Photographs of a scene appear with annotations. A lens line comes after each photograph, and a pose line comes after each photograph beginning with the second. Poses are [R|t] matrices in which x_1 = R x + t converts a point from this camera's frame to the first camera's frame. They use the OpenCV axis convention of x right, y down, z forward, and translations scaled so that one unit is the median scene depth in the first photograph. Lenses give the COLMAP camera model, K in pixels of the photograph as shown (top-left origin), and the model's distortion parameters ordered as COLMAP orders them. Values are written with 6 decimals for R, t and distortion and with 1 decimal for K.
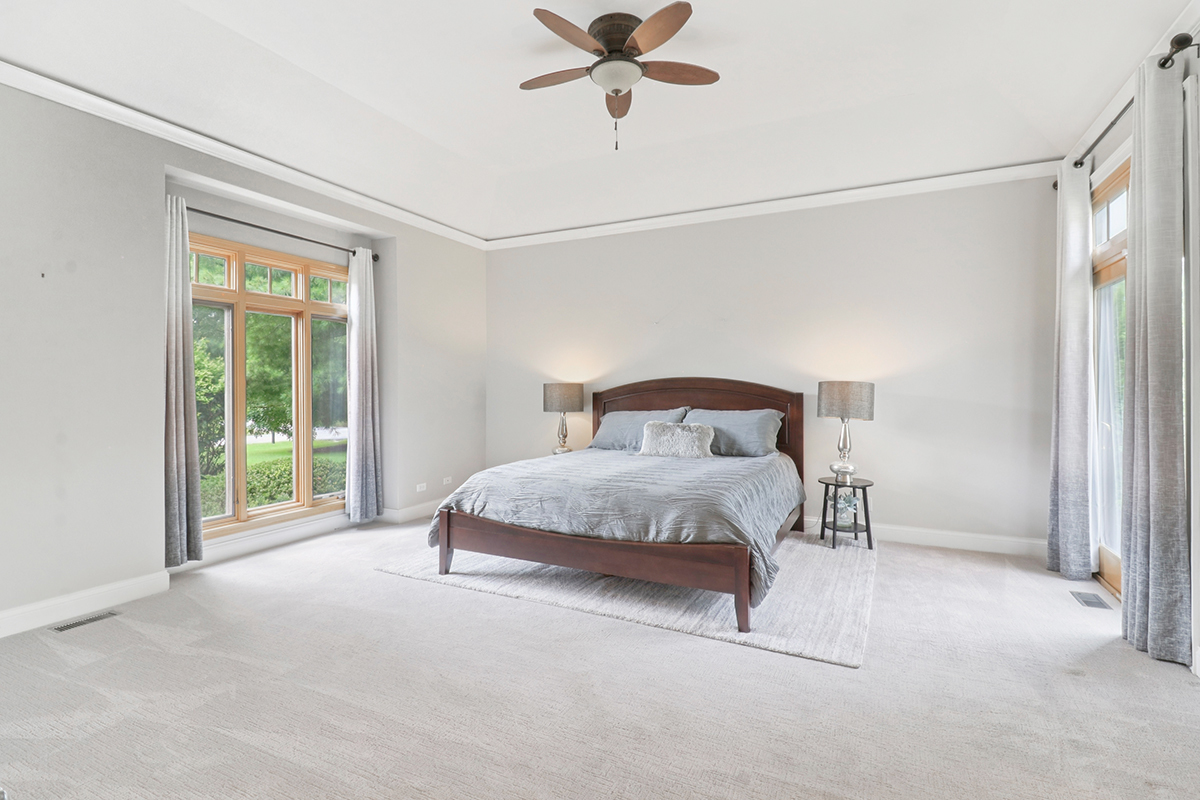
lens RADIAL K [[576.2, 0, 579.1], [0, 576.2, 379.0], [0, 0, 1]] dist [-0.003006, 0.000094]
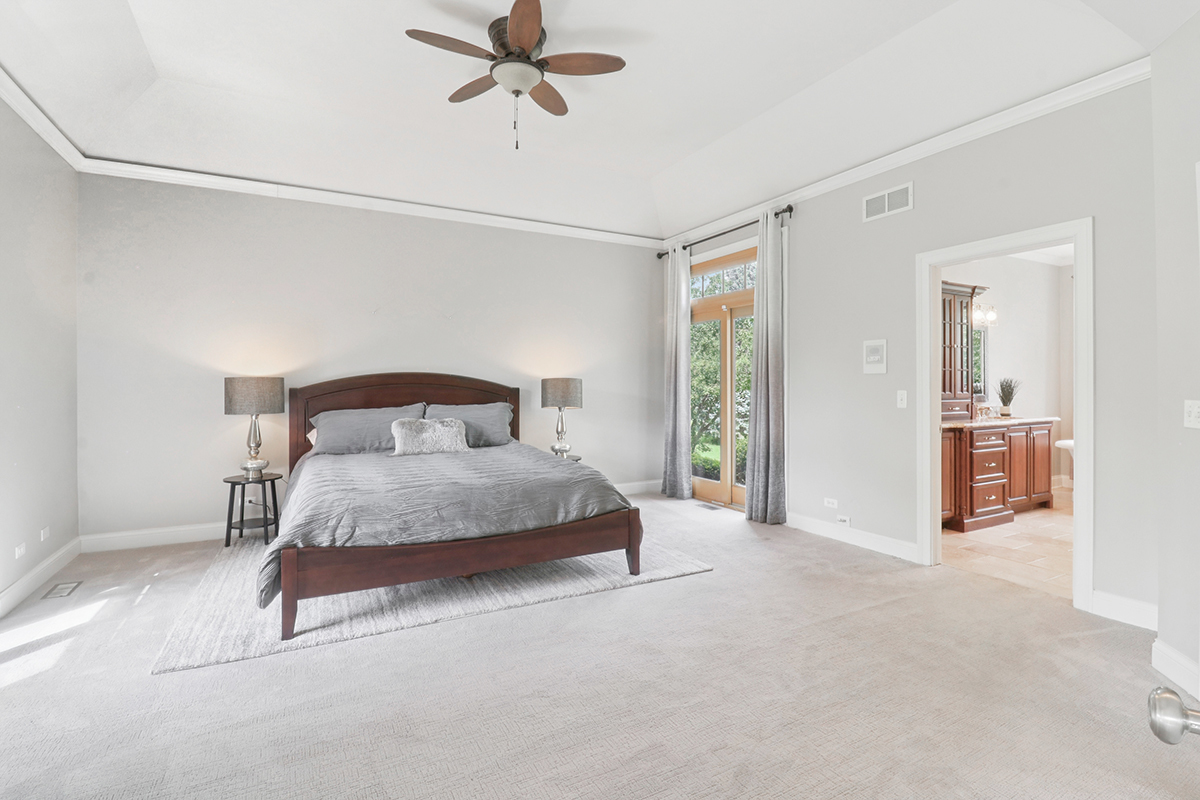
lens RADIAL K [[576.2, 0, 592.6], [0, 576.2, 378.7], [0, 0, 1]] dist [-0.003006, 0.000094]
pose [[0.566036, 0.005923, 0.824359, -0.646619], [-0.013446, 0.999908, 0.002048, 0.002081], [-0.824271, -0.012243, 0.566064, 0.283869]]
